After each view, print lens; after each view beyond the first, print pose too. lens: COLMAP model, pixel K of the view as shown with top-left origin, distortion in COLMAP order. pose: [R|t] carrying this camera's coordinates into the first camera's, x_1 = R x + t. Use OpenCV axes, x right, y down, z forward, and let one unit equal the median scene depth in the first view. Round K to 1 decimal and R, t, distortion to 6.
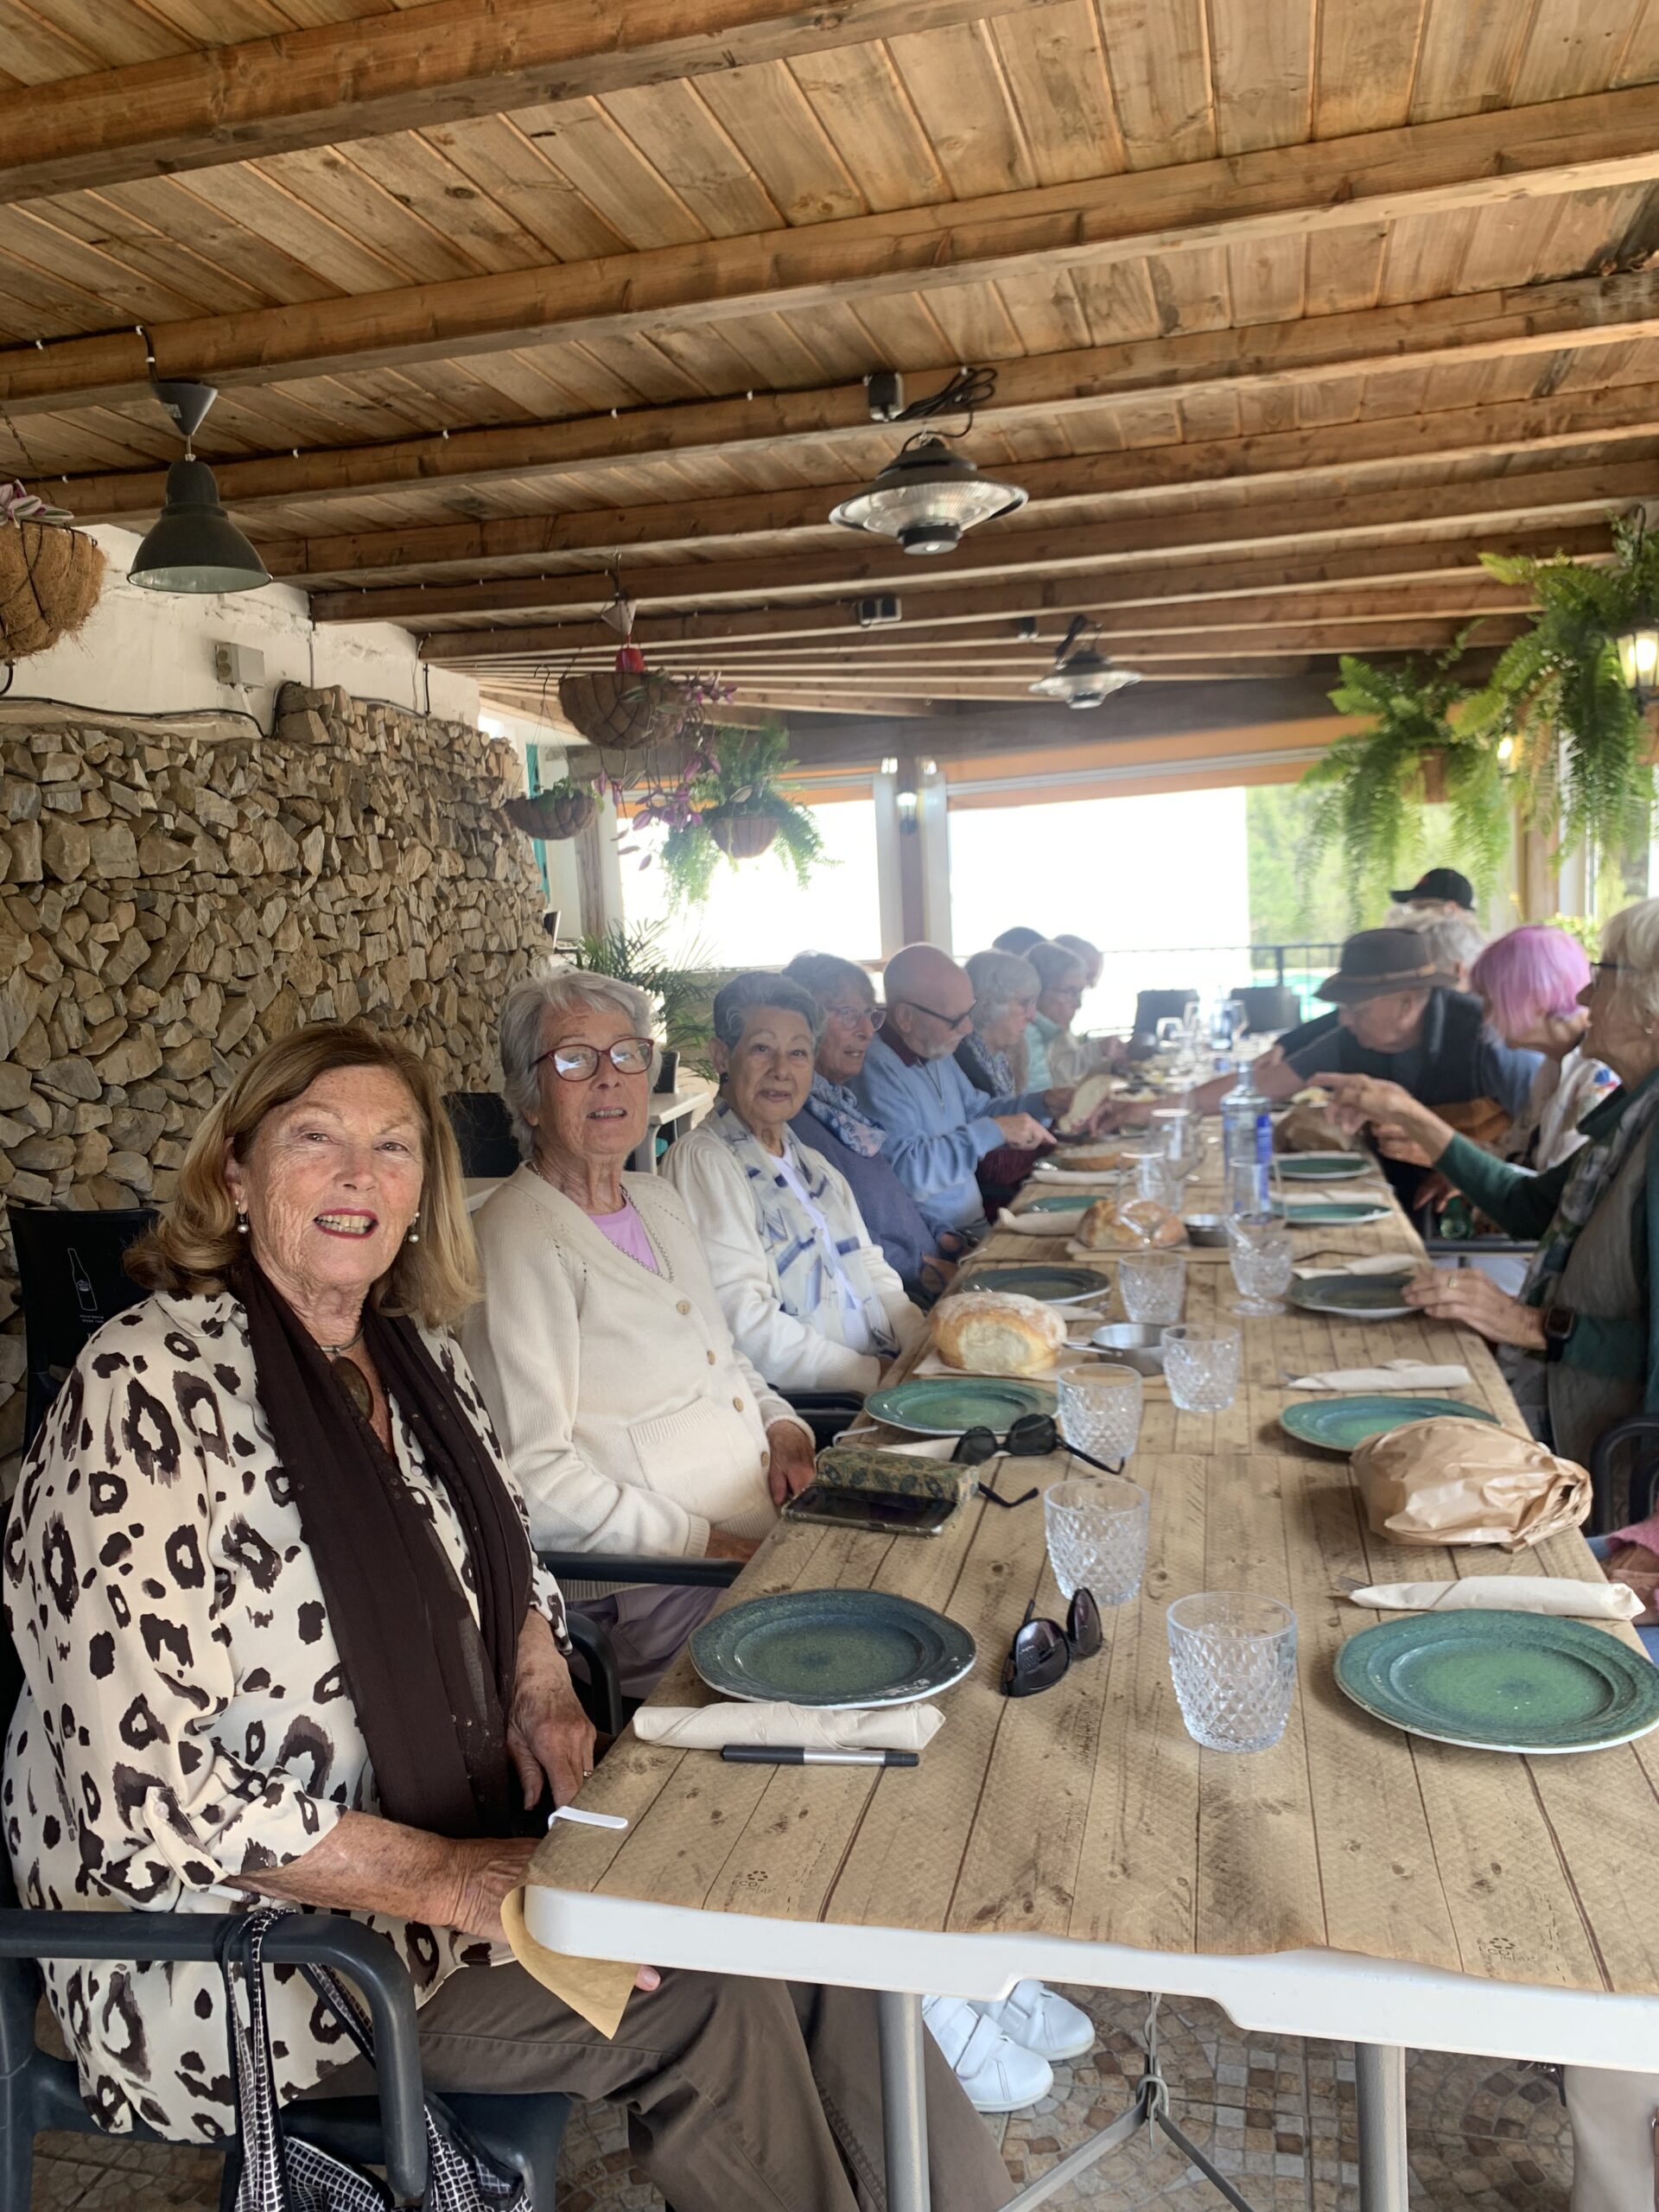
lens RADIAL K [[1691.5, 0, 829.5], [0, 1691.5, 1106.0], [0, 0, 1]] dist [0.043127, -0.195110]
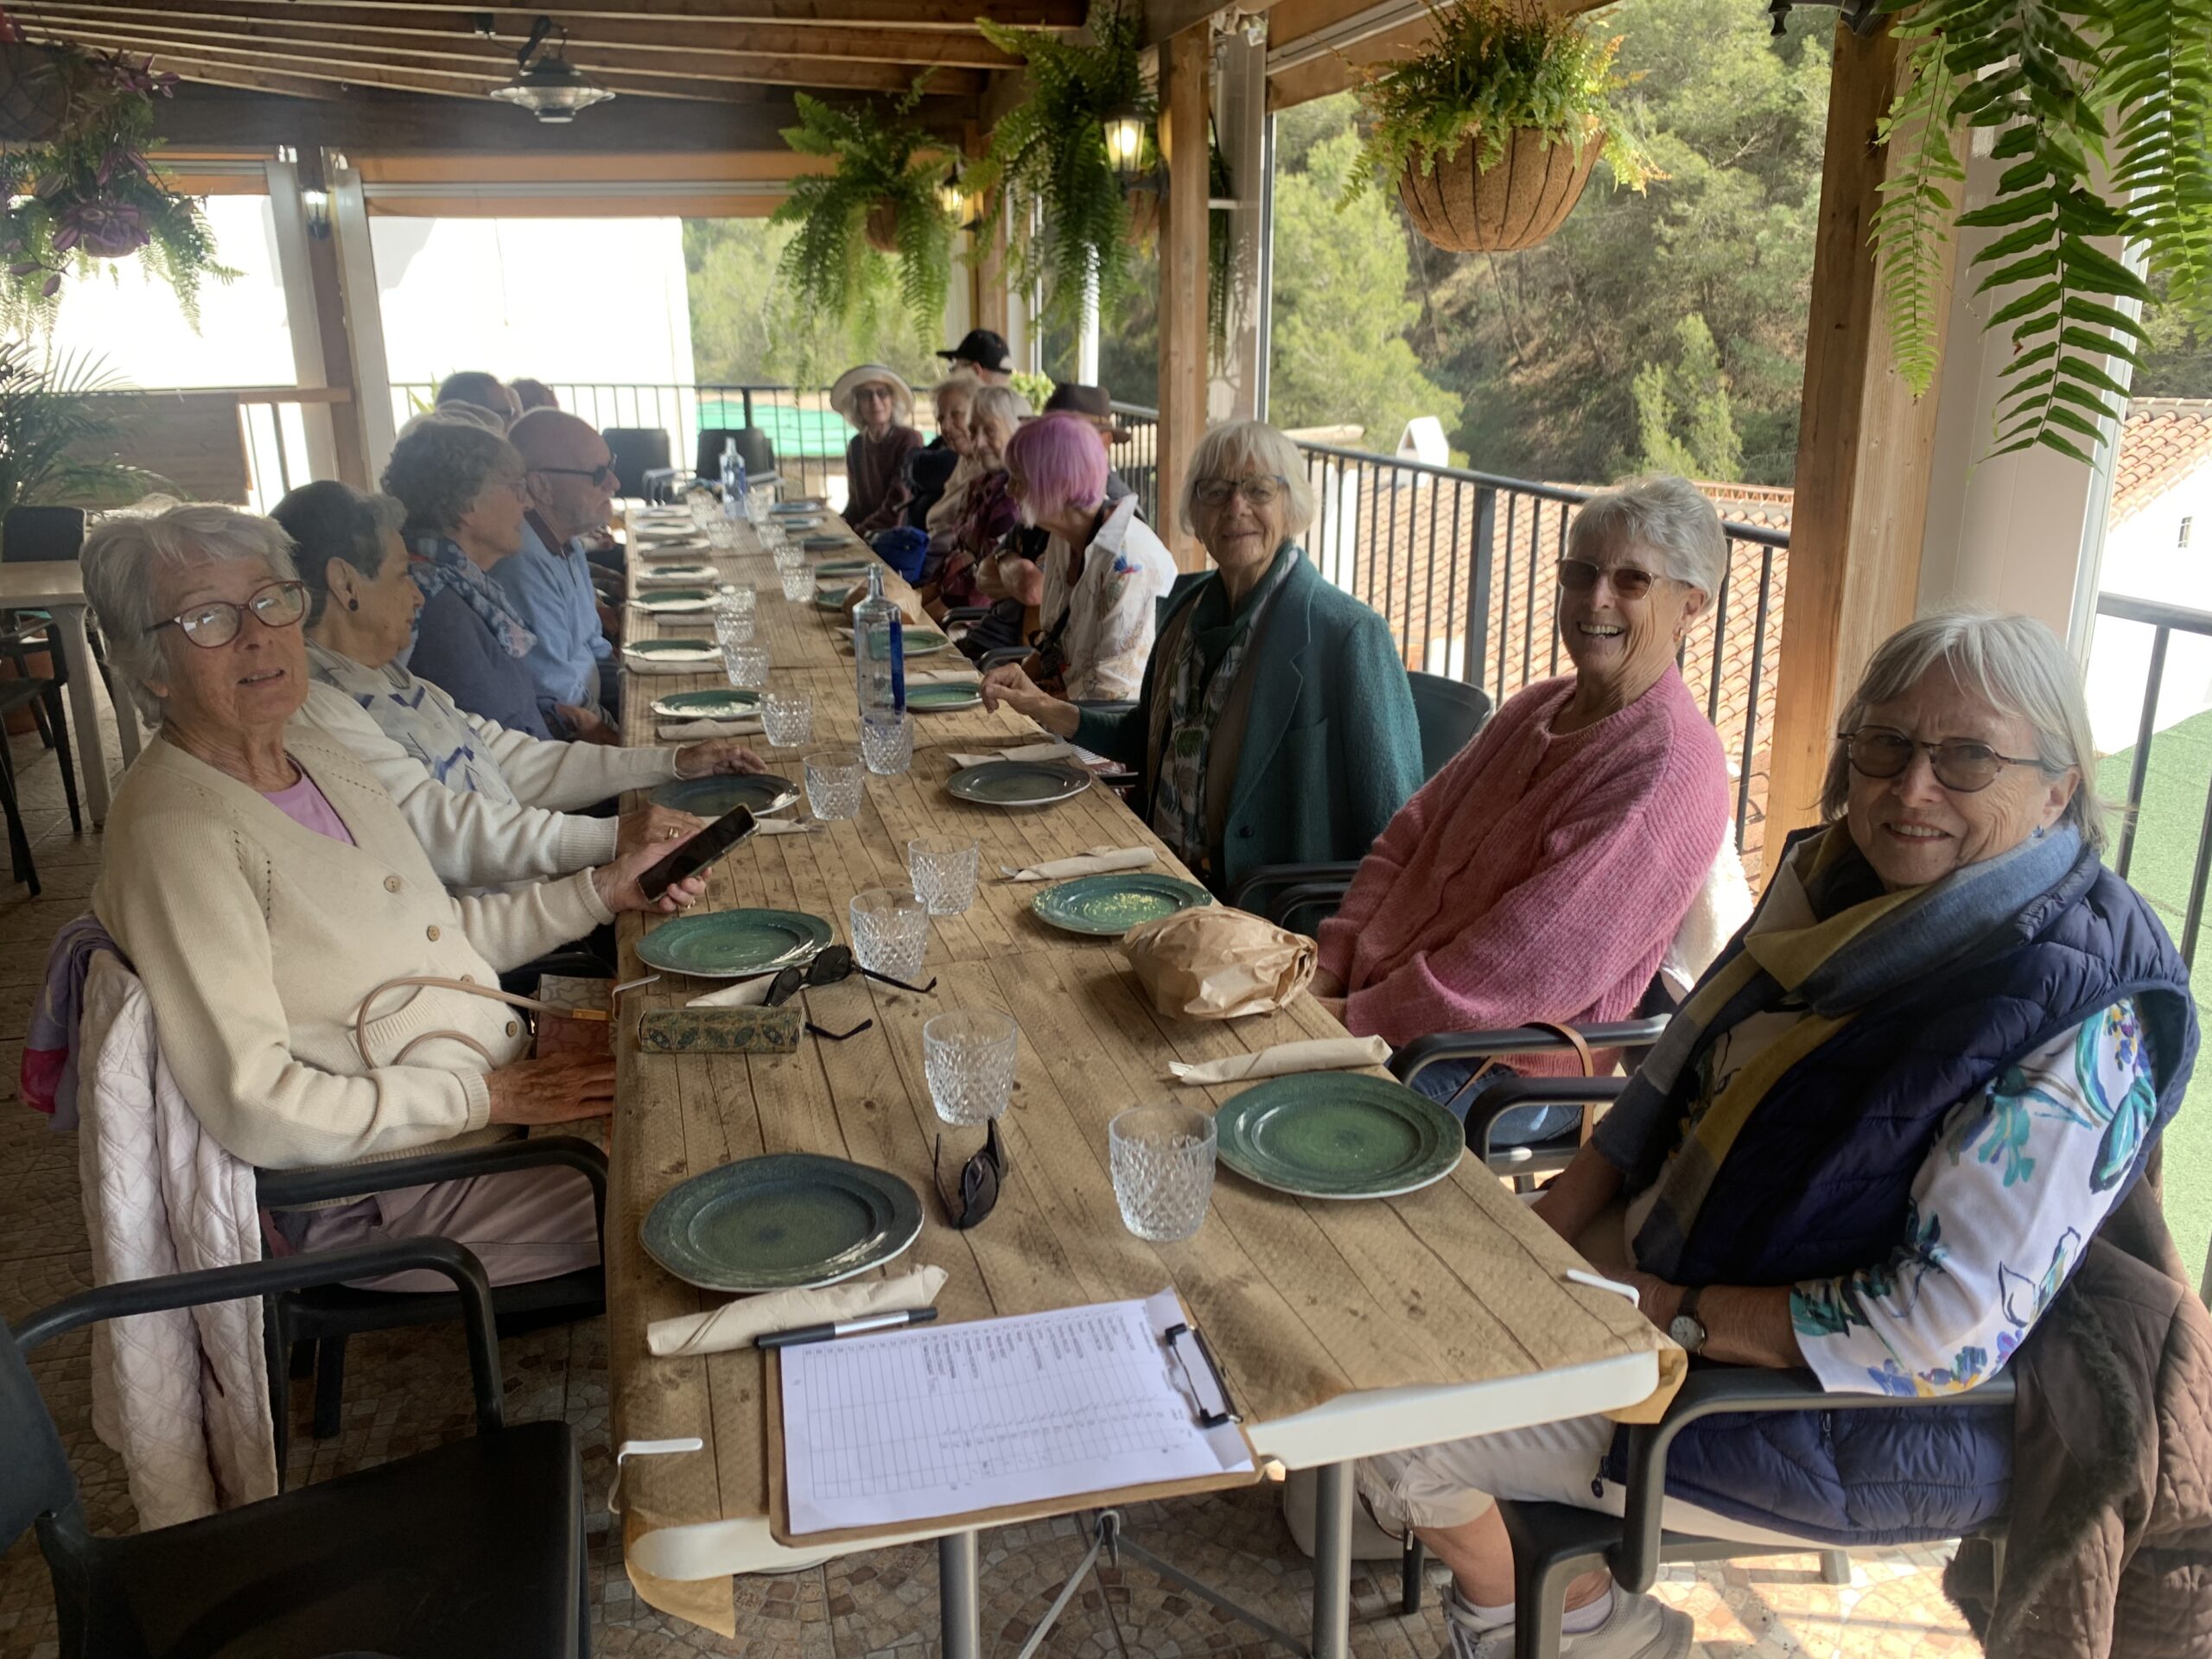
lens RADIAL K [[1701.1, 0, 1104.2], [0, 1701.1, 790.2], [0, 0, 1]] dist [-0.001909, -0.007971]
pose [[0.862940, -0.093090, 0.496657, -0.249747], [0.010117, 0.985870, 0.167206, -0.086738], [-0.505205, -0.139264, 0.851689, 0.038188]]
